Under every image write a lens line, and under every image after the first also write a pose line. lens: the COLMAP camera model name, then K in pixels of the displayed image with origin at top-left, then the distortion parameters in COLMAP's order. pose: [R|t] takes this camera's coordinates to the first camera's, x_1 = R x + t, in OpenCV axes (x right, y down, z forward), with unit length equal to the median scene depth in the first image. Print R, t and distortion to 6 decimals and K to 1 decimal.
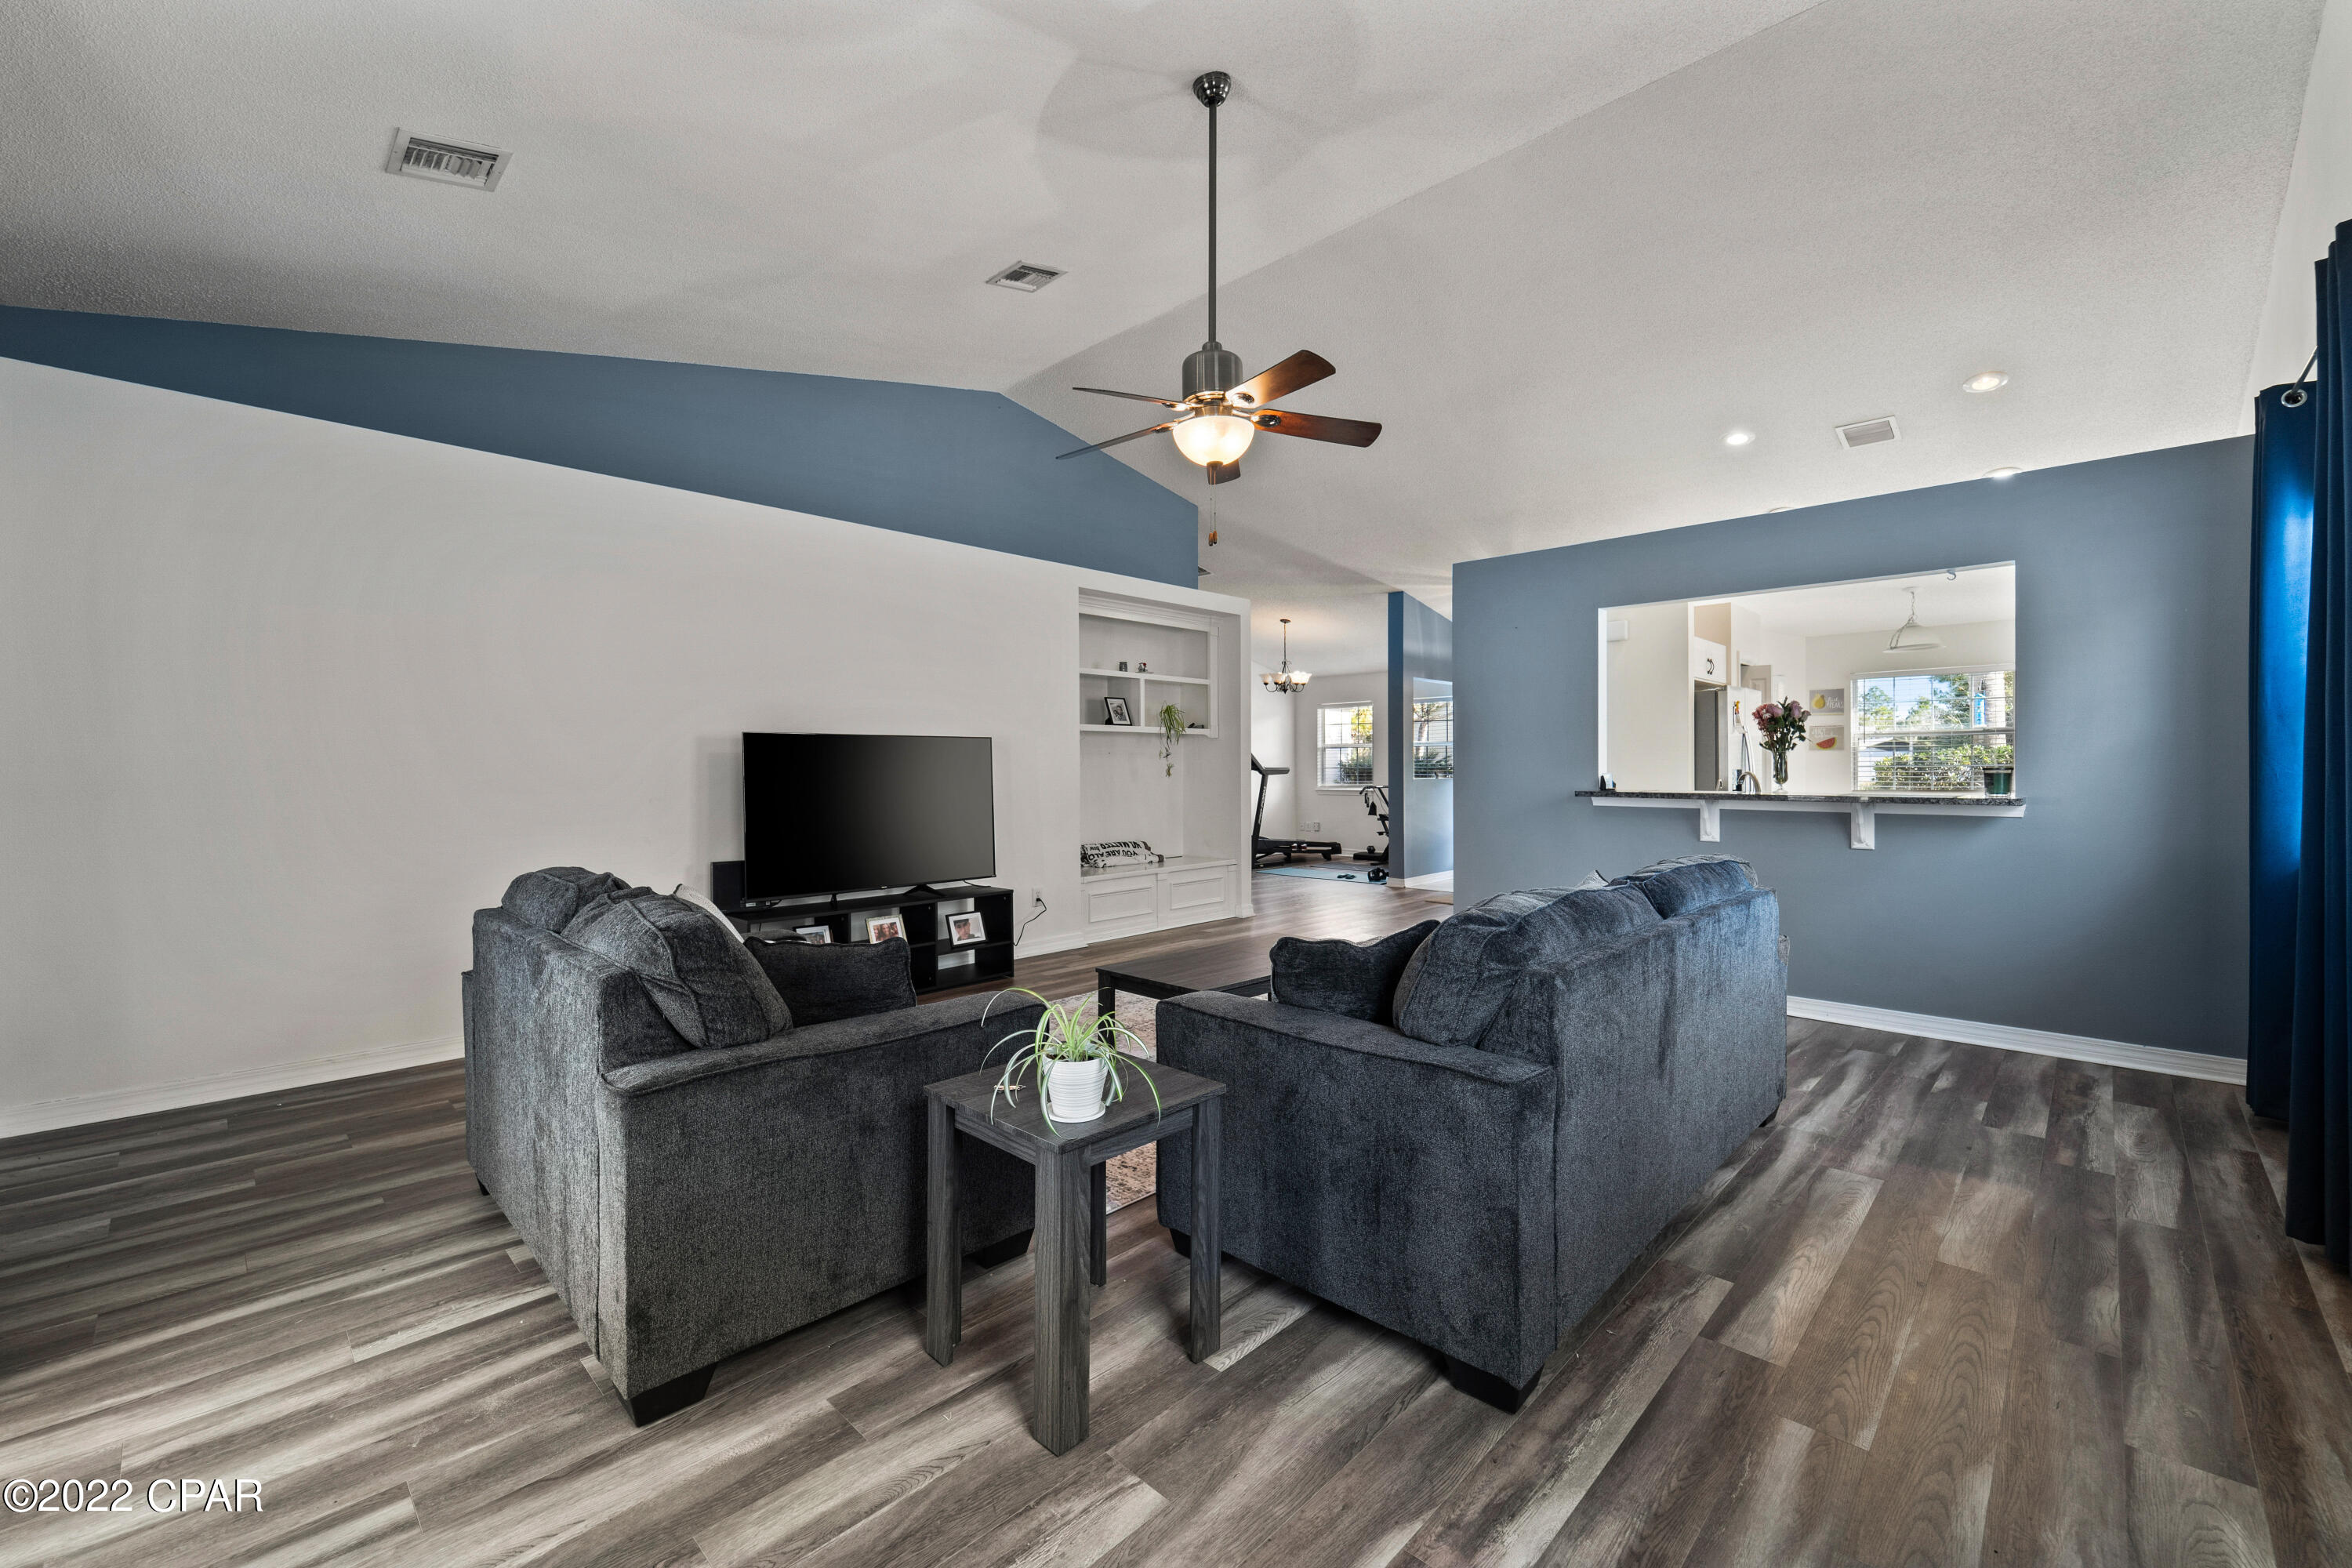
lens RADIAL K [[958.2, 0, 1191.0], [0, 958.2, 774.8], [0, 0, 1]] dist [0.003120, -0.000232]
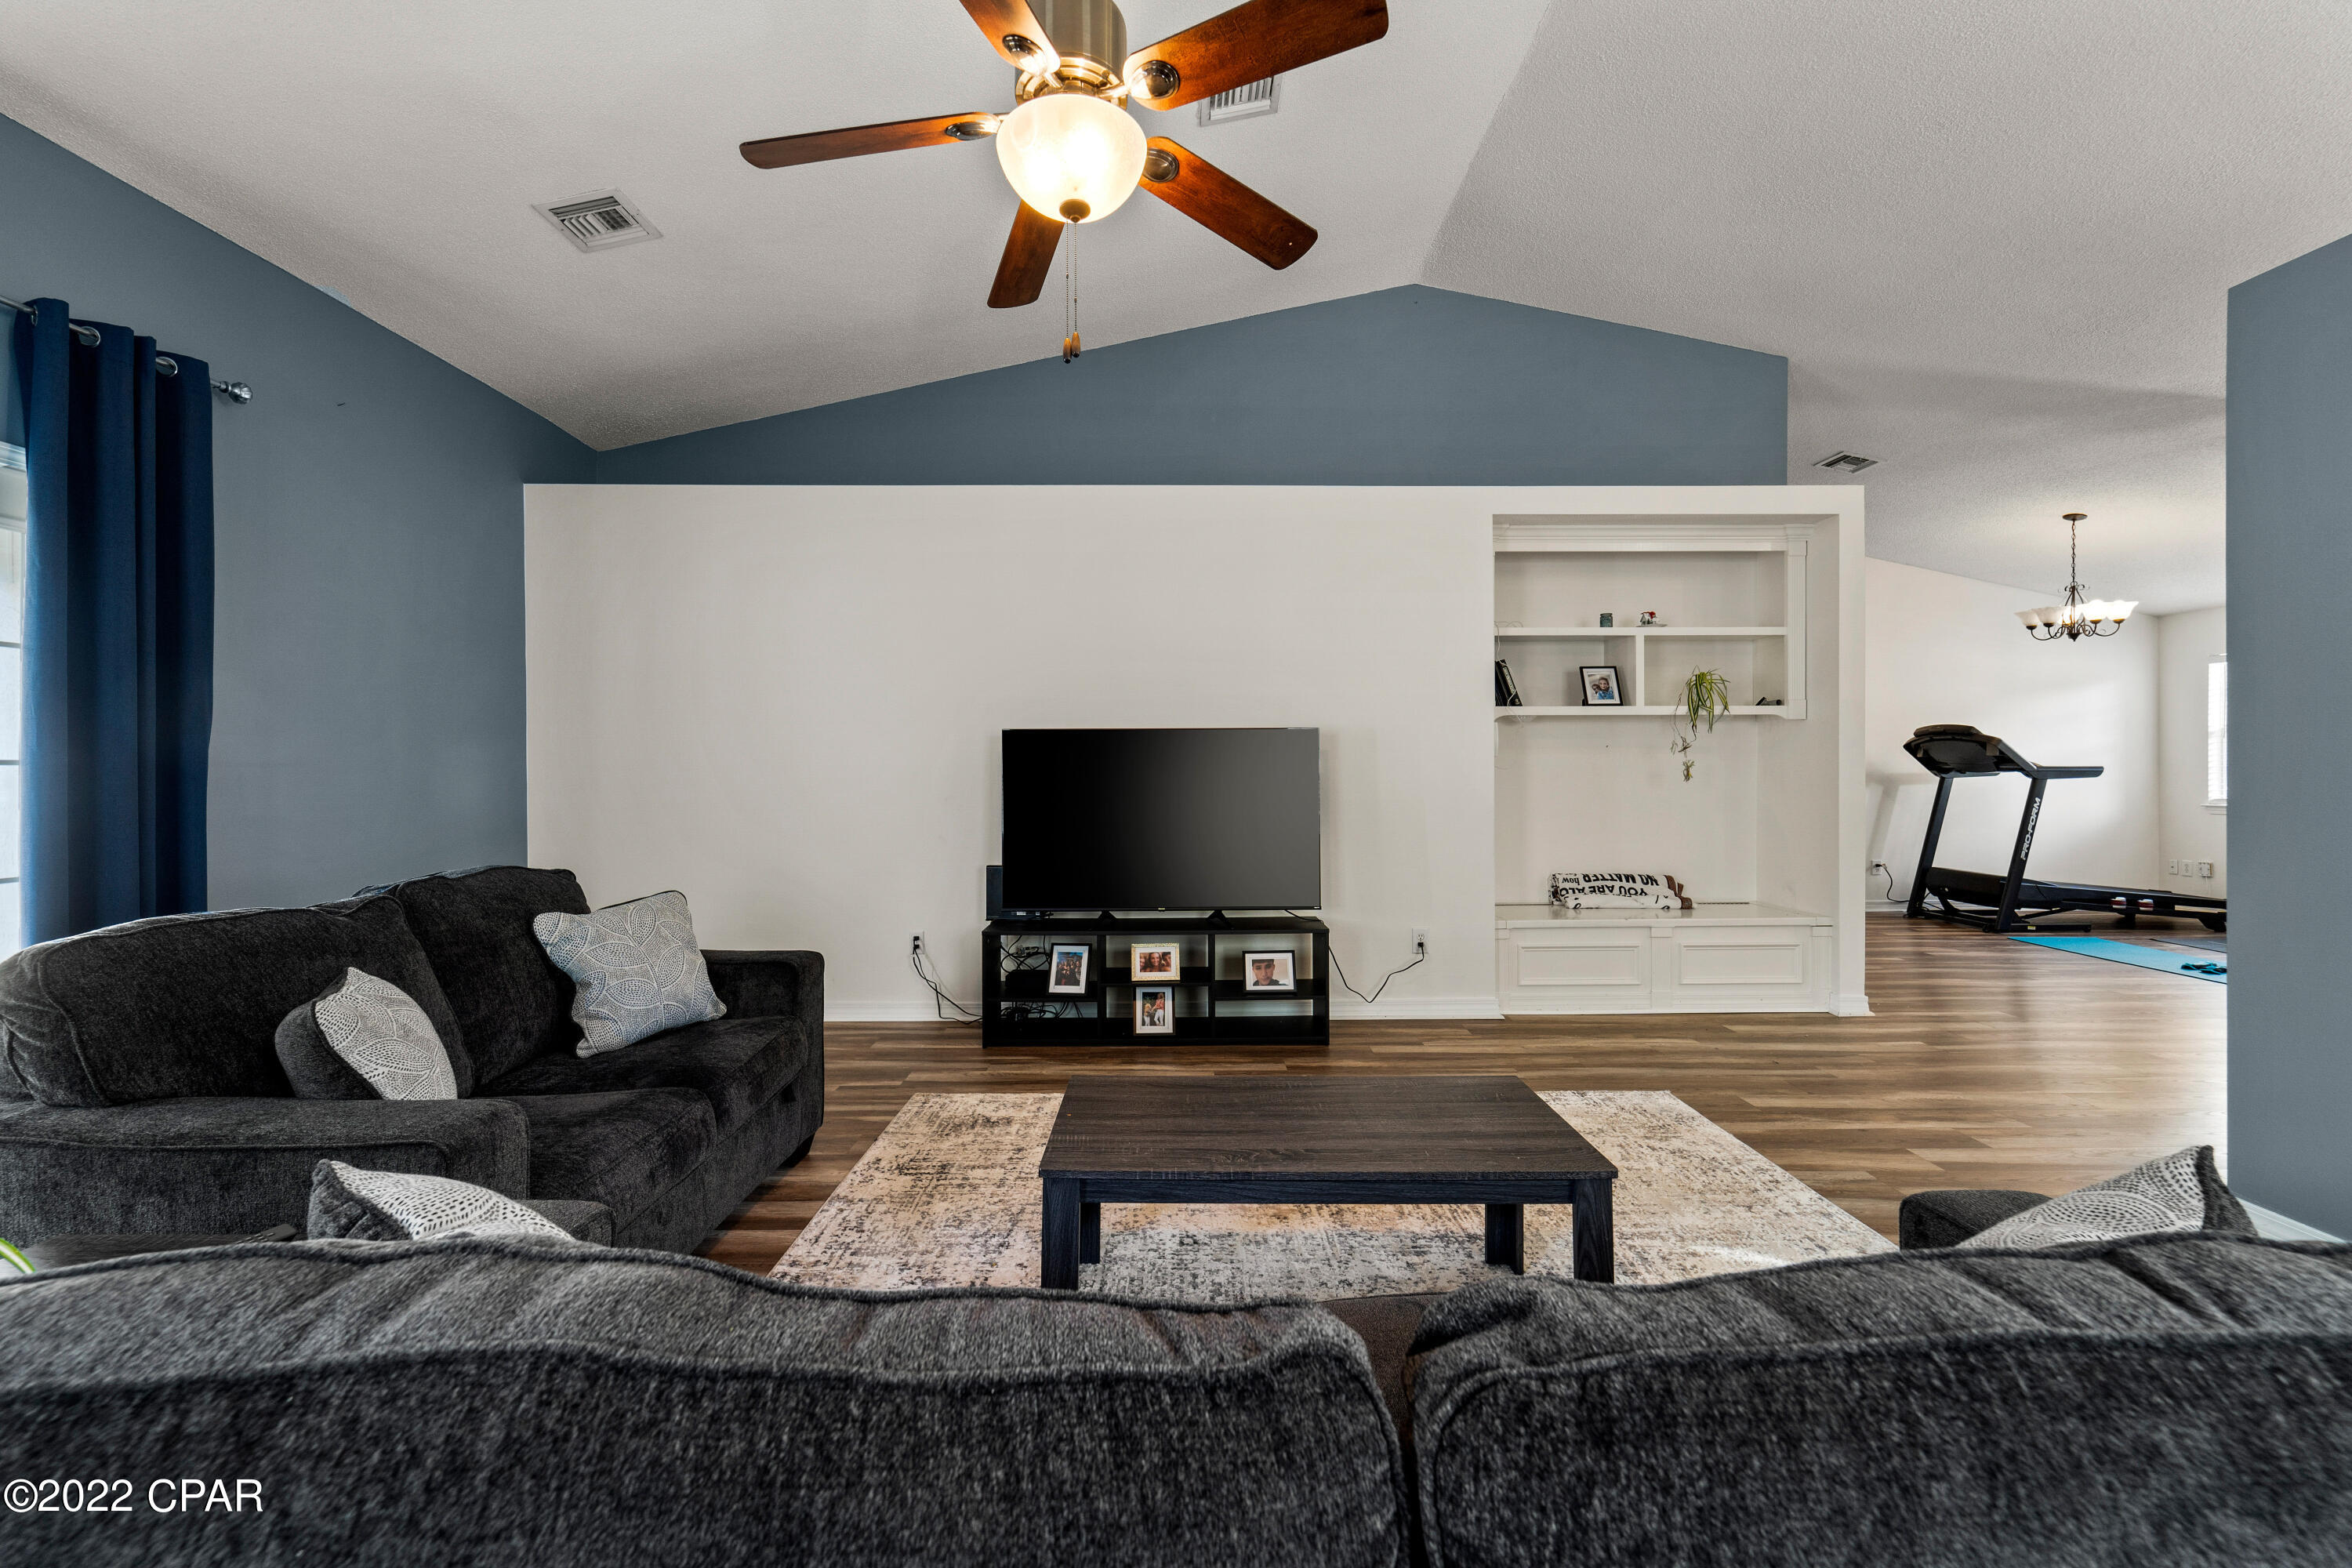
lens RADIAL K [[958.2, 0, 1179.3], [0, 958.2, 777.9], [0, 0, 1]] dist [0.003120, -0.000232]
pose [[0.694453, 0.007923, -0.719495, 0.192813], [-0.004574, 0.999968, 0.006596, -0.002692], [0.719524, -0.001289, 0.694467, 0.272372]]
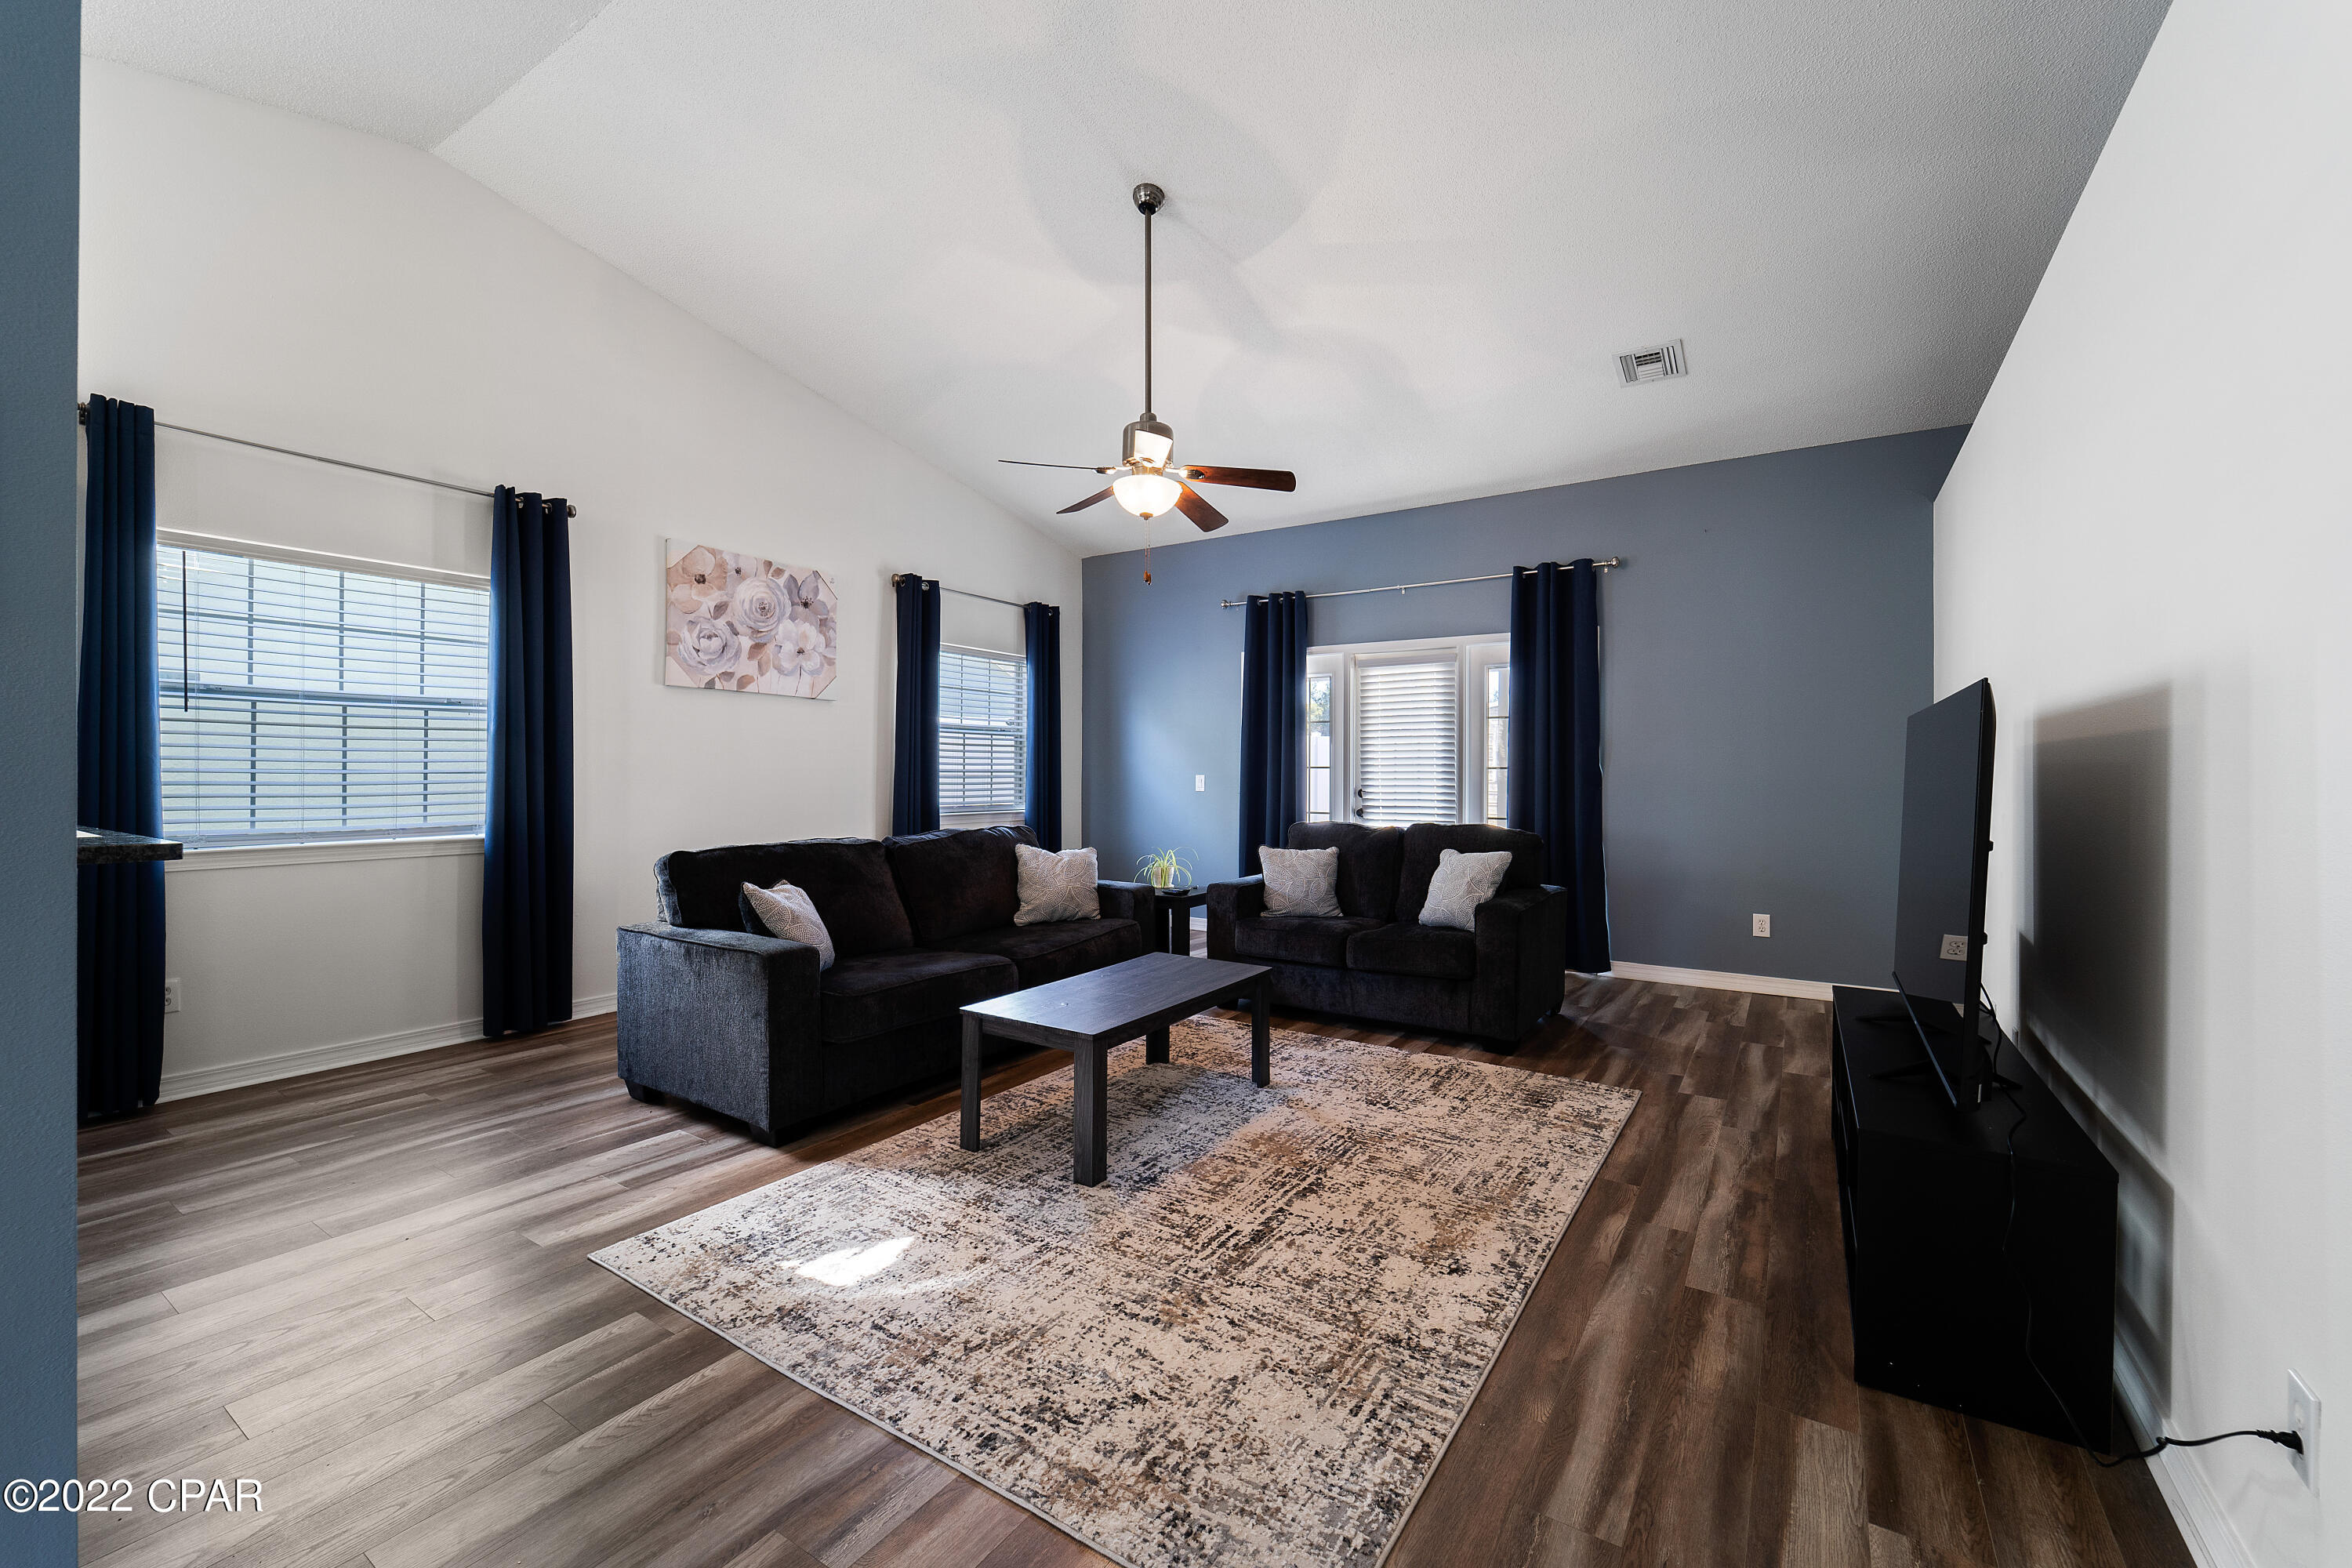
lens RADIAL K [[958.2, 0, 1188.0], [0, 958.2, 774.7], [0, 0, 1]] dist [0.003120, -0.000232]
pose [[-0.982320, -0.006615, -0.187093, 0.080261], [-0.009442, 0.999854, 0.014225, -0.006177], [0.186972, 0.015740, -0.982239, 0.915223]]
